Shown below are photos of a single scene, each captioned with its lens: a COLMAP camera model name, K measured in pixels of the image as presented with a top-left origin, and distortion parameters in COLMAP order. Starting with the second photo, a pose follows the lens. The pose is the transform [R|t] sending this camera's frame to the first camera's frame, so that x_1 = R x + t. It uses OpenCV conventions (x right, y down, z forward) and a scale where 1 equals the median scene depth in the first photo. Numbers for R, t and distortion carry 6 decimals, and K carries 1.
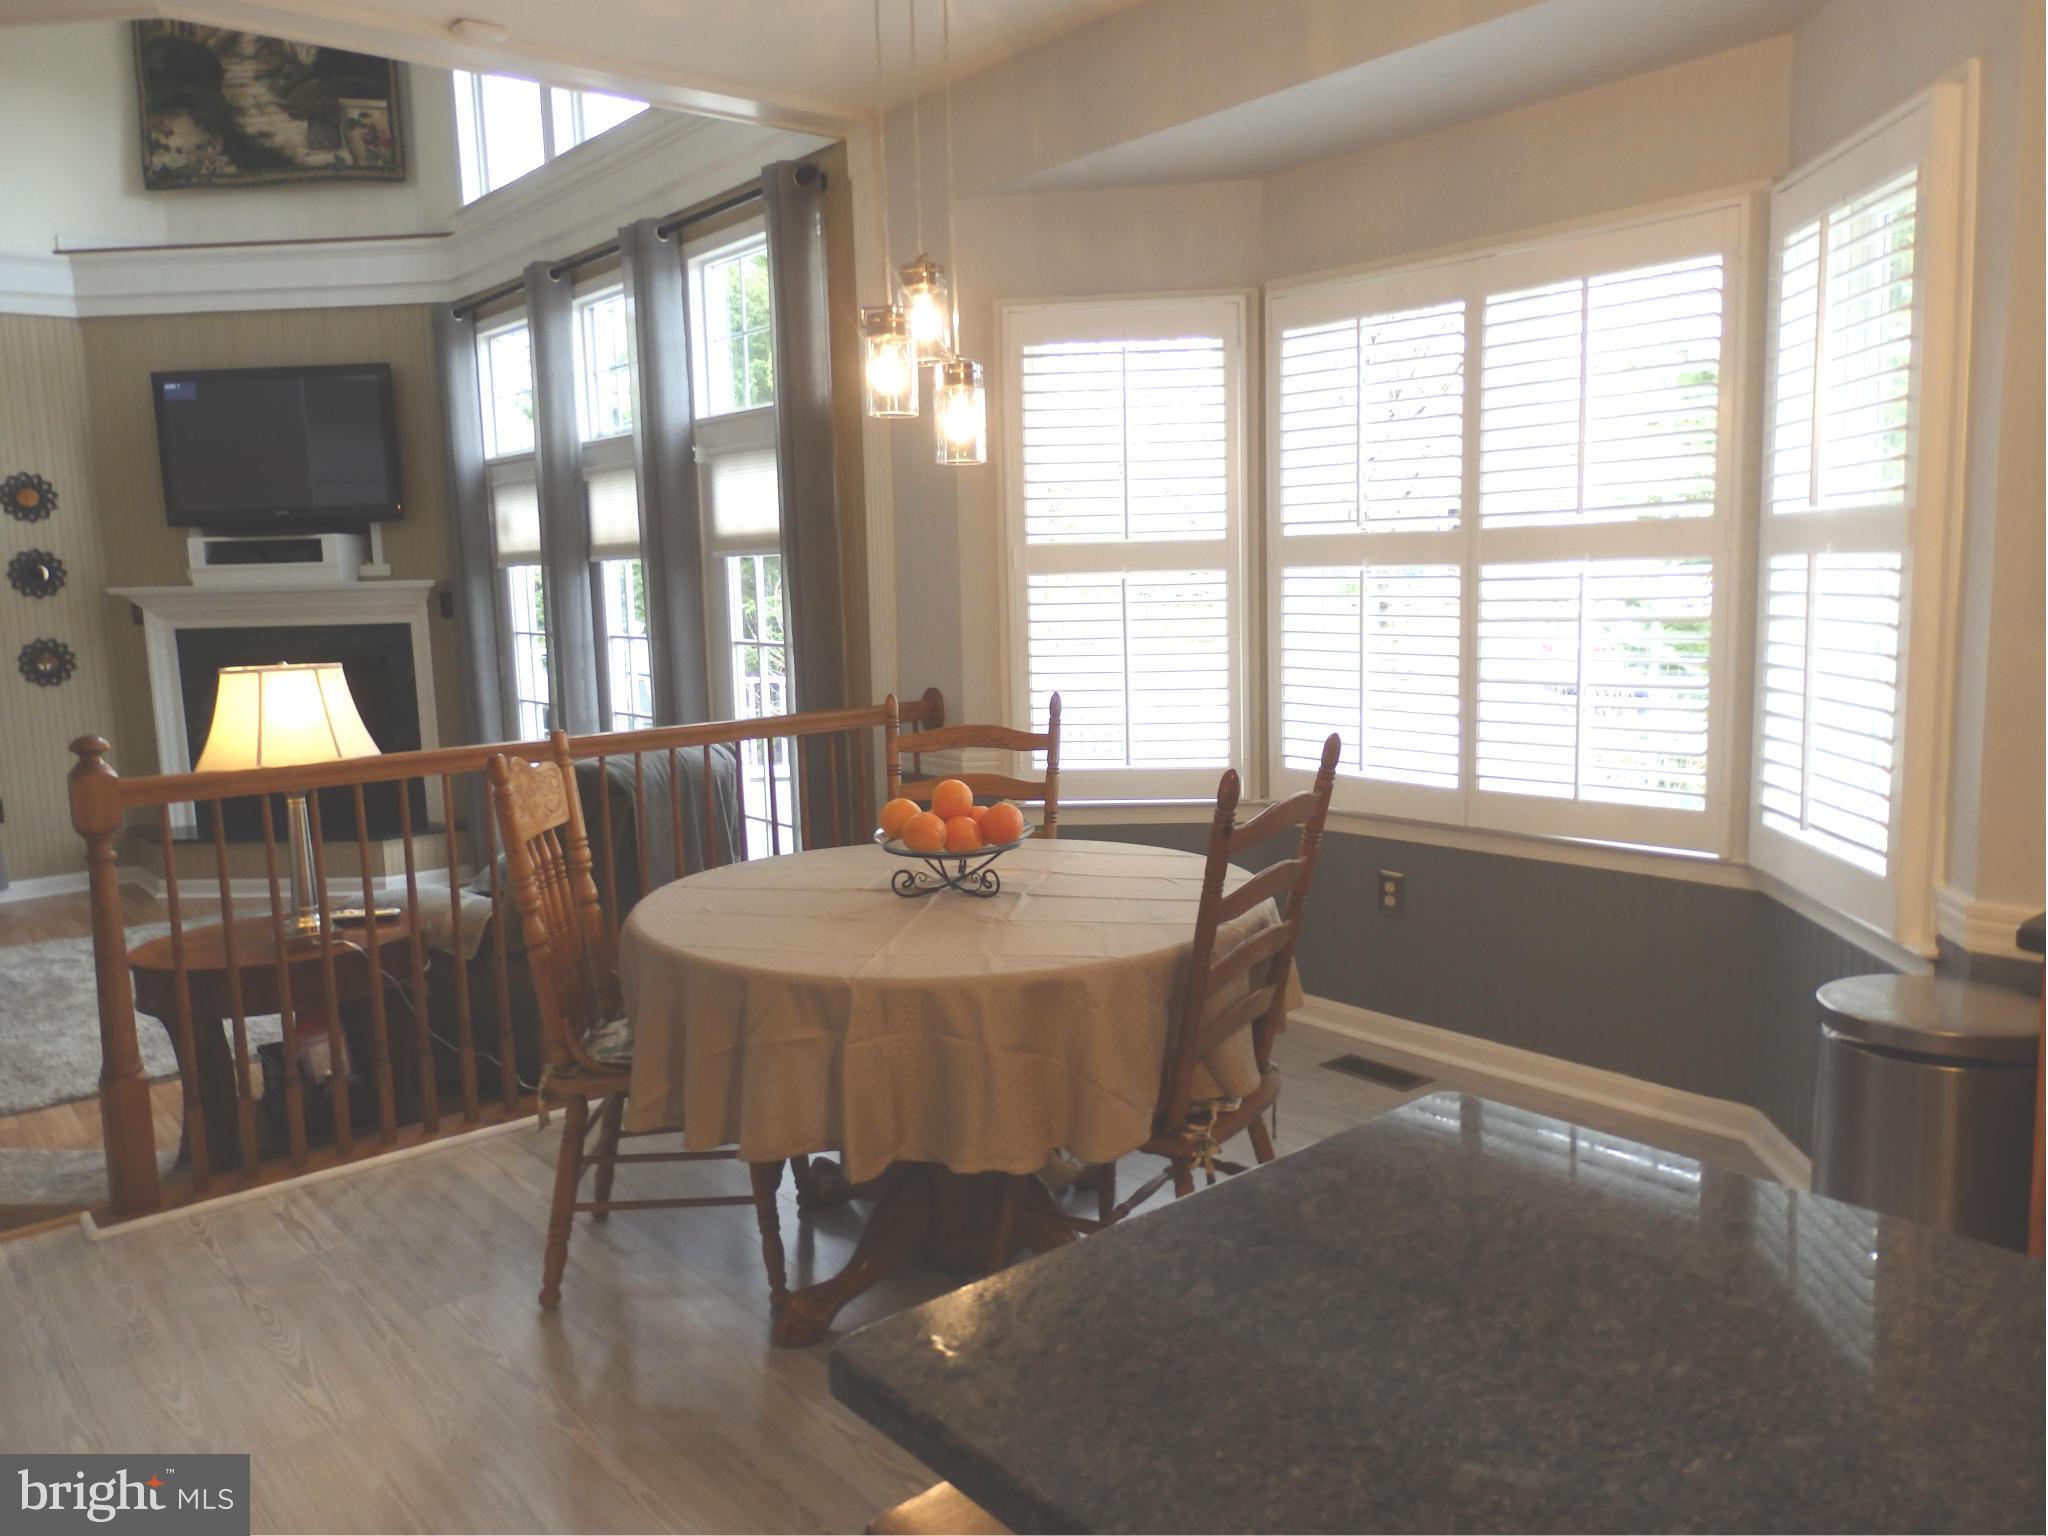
lens RADIAL K [[1525.8, 0, 1027.5], [0, 1525.8, 765.9], [0, 0, 1]] dist [0.004631, 0.001759]
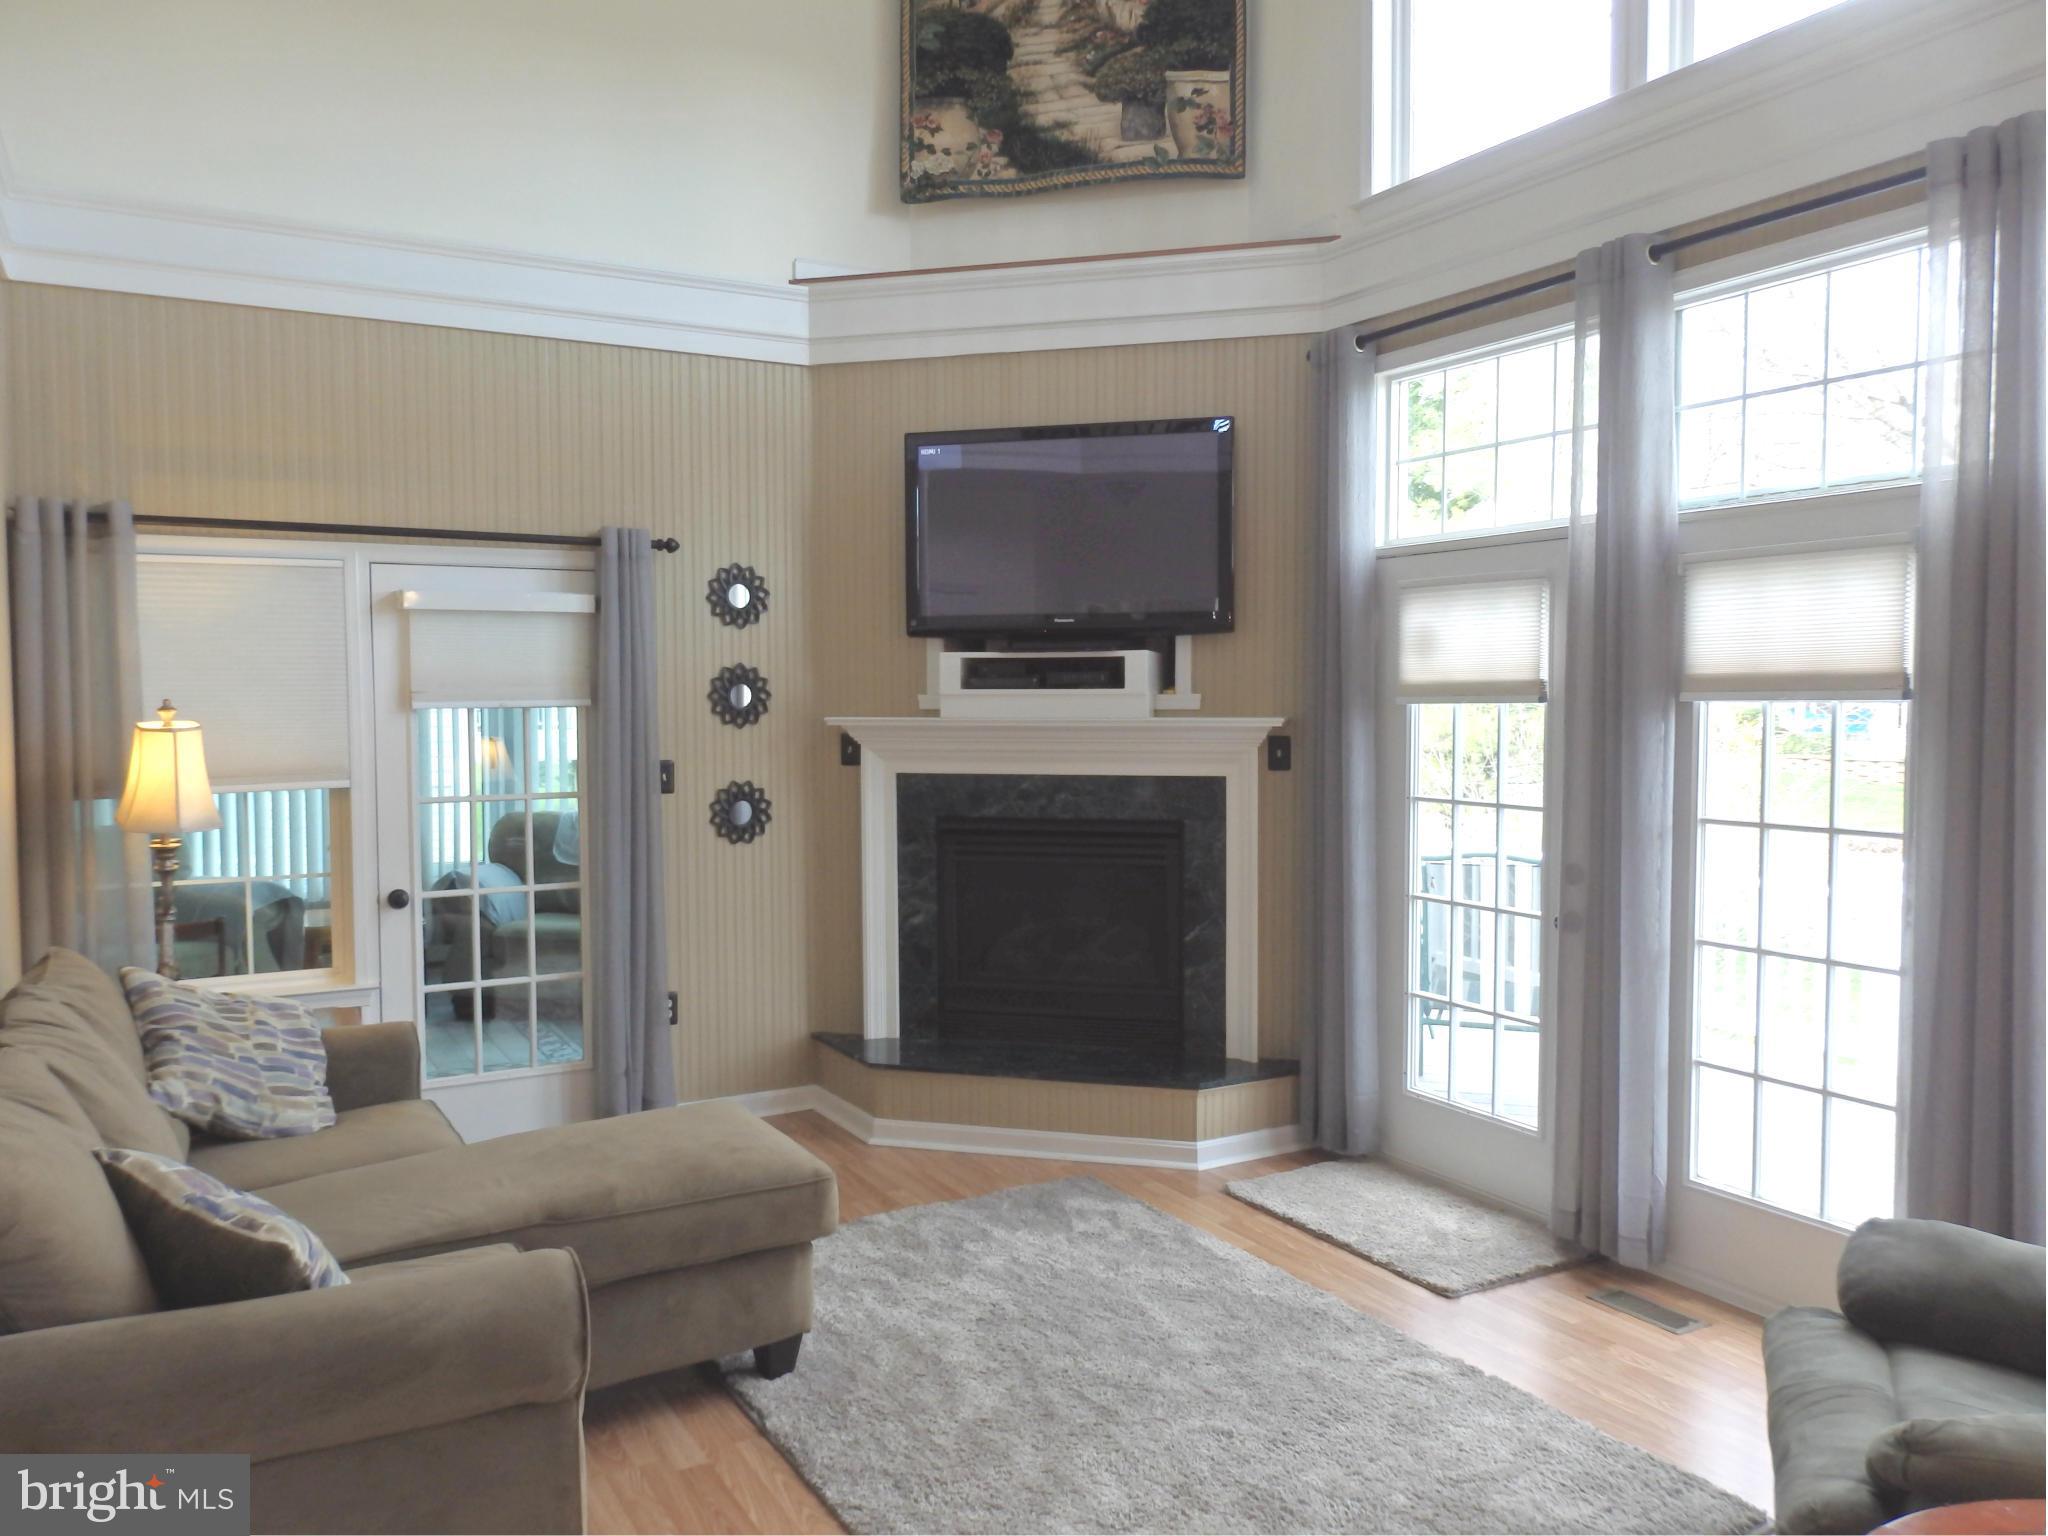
lens RADIAL K [[1525.8, 0, 1023.9], [0, 1525.8, 767.5], [0, 0, 1]] dist [0.004631, 0.001759]
pose [[0.982790, 0.033303, -0.181701, -0.370315], [-0.048189, 0.995777, -0.078135, -0.037784], [0.178332, 0.085546, 0.980245, 0.286654]]
